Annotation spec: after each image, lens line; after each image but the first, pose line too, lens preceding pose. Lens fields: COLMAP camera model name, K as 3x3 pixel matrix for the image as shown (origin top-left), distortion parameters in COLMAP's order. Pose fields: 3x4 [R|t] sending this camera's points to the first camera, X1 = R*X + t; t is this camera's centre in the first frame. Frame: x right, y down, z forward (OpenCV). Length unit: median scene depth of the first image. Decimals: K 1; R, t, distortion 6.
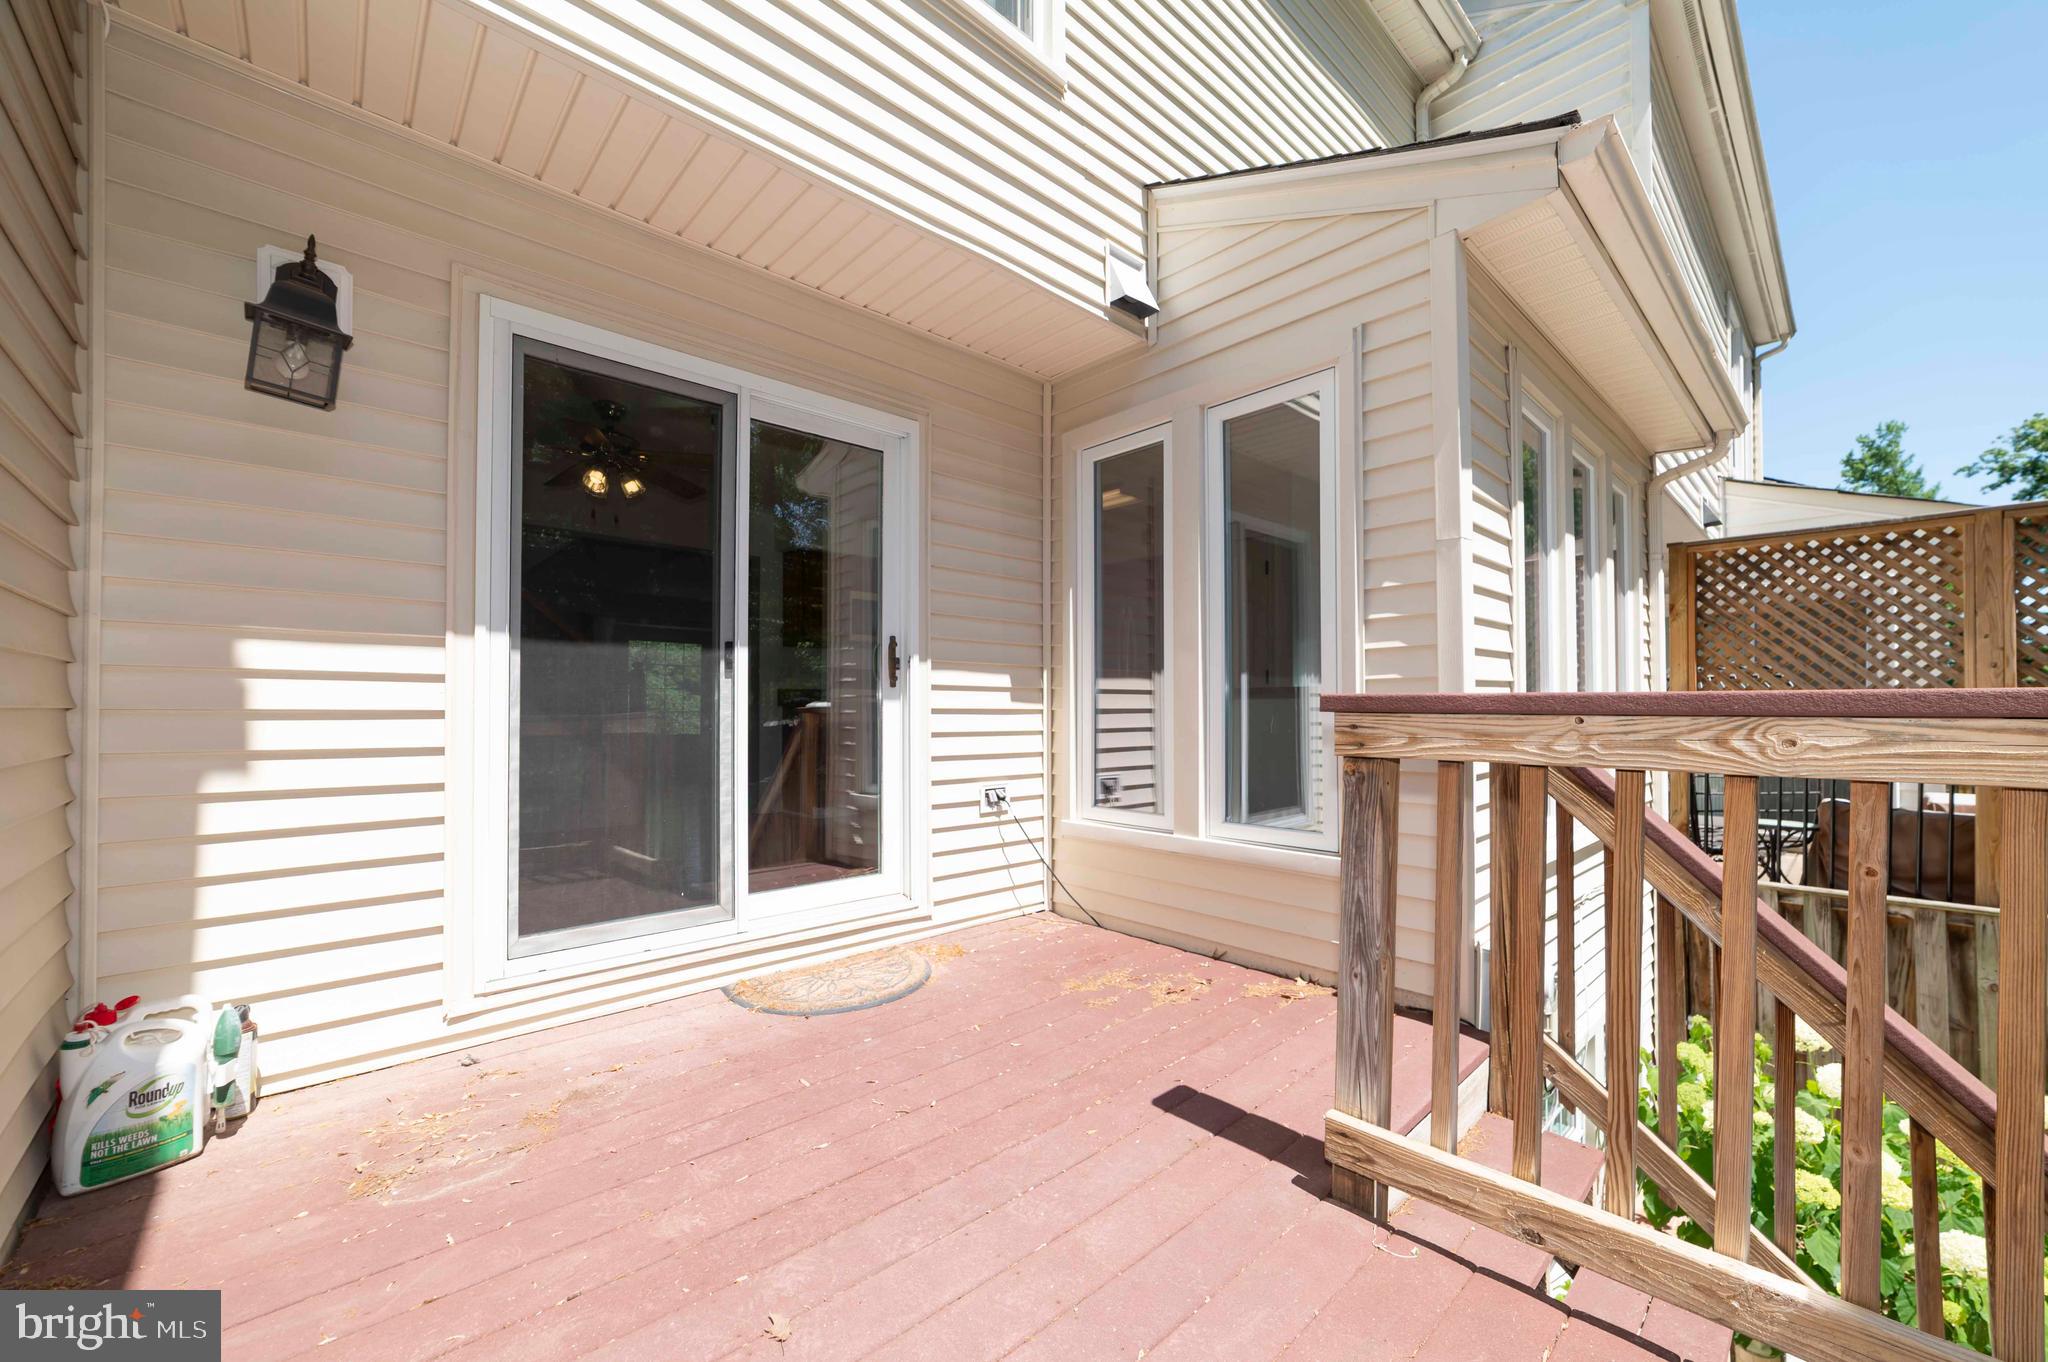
lens RADIAL K [[801.1, 0, 1045.5], [0, 801.1, 678.3], [0, 0, 1]] dist [-0.029441, 0.009978]
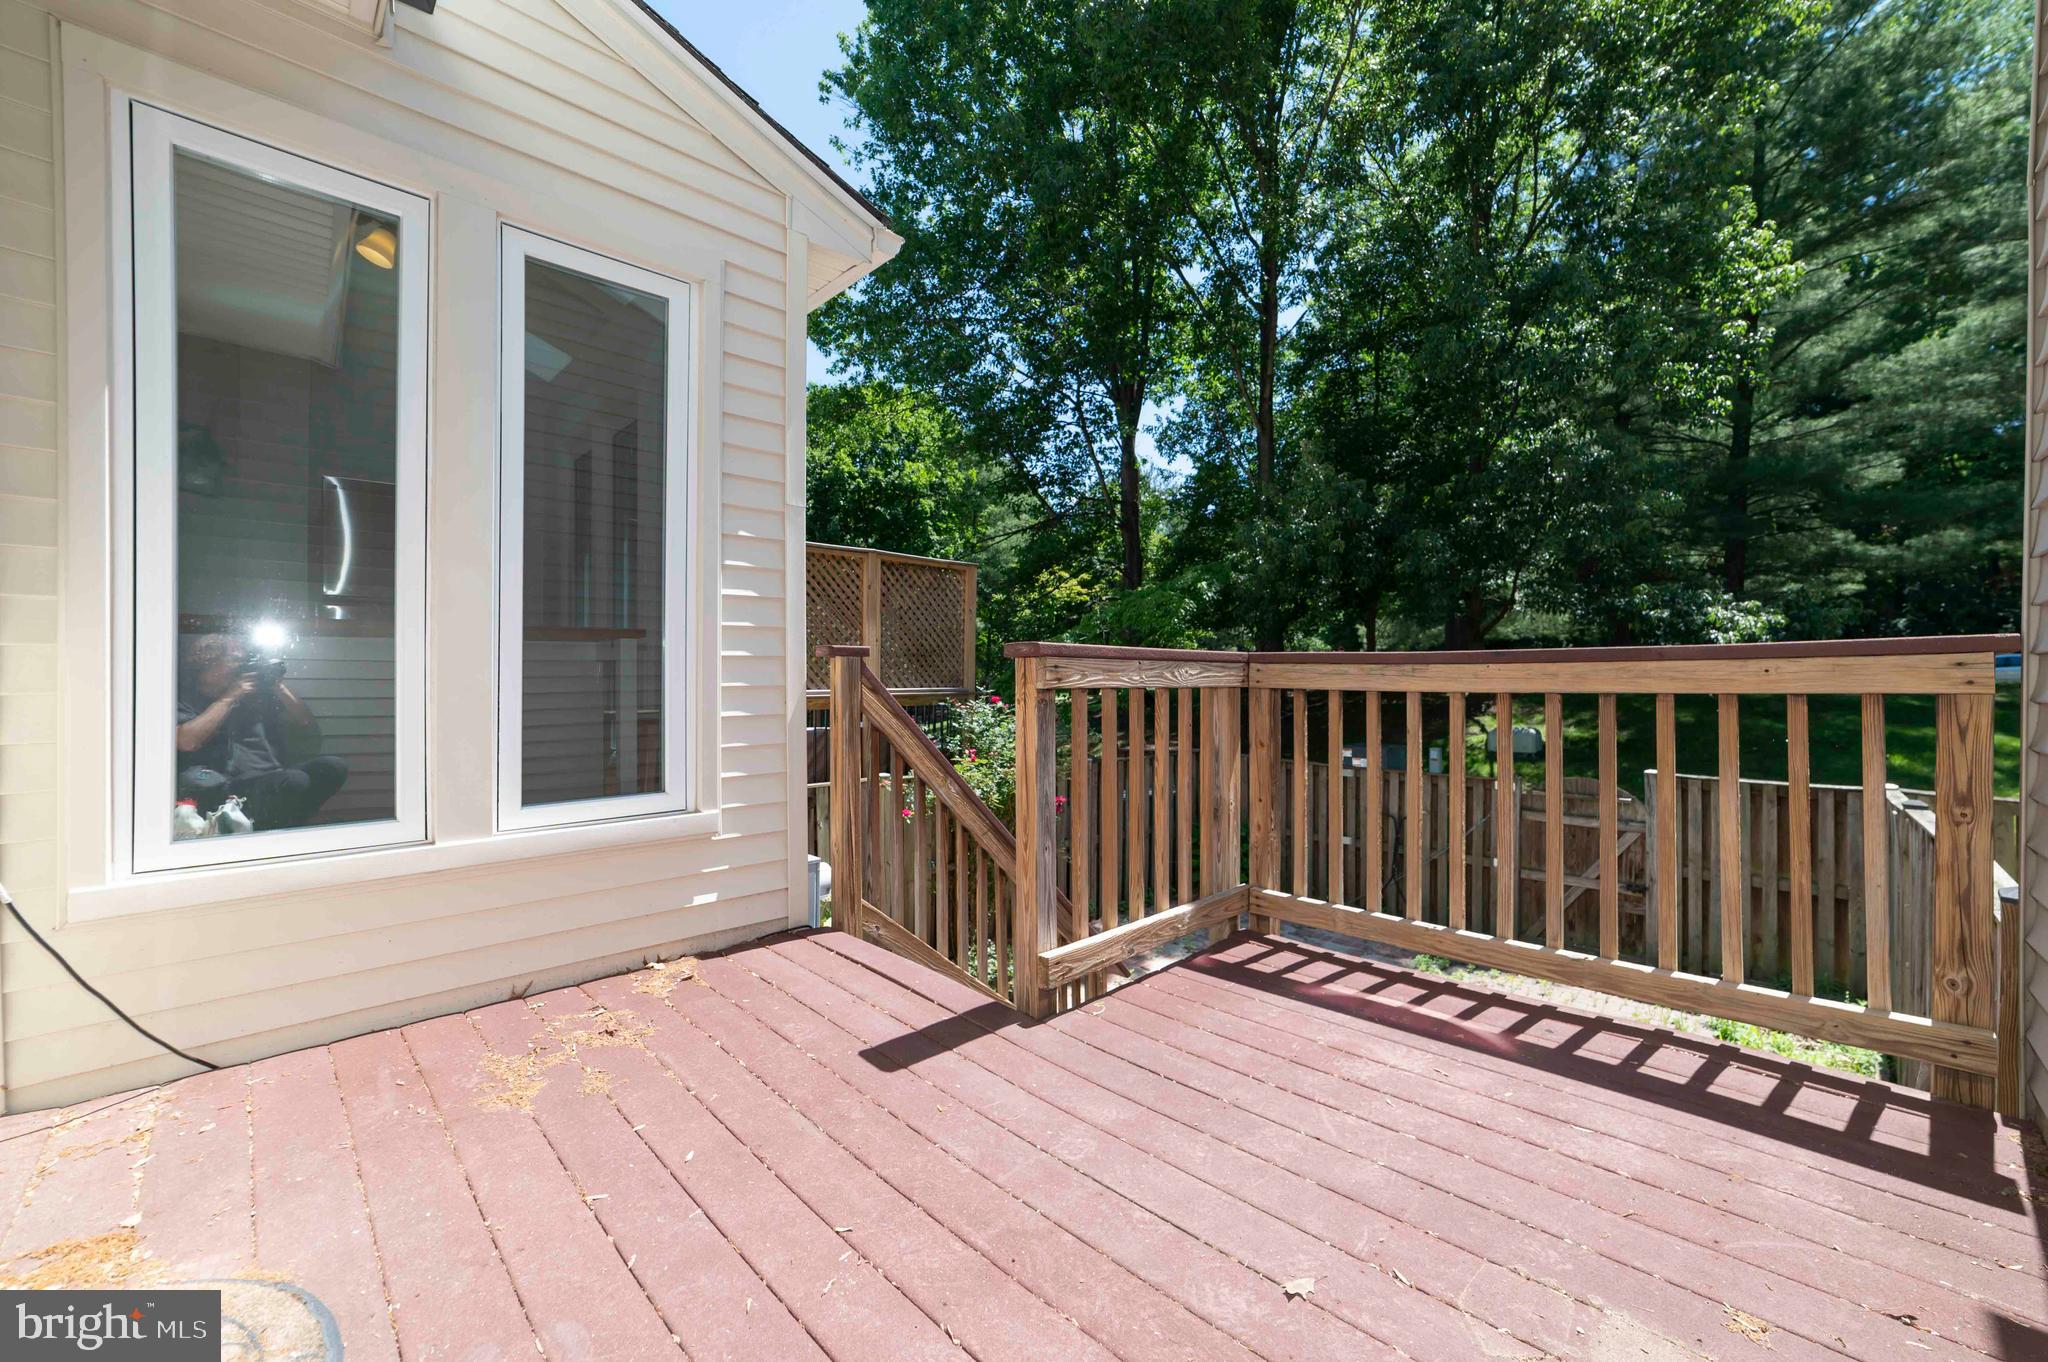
lens RADIAL K [[801.1, 0, 1045.5], [0, 801.1, 678.3], [0, 0, 1]] dist [-0.029441, 0.009978]
pose [[-0.026509, -0.000459, 0.999648, -0.537846], [-0.037940, 0.999280, -0.000547, 0.046440], [-0.998928, -0.037942, -0.026508, 0.578641]]
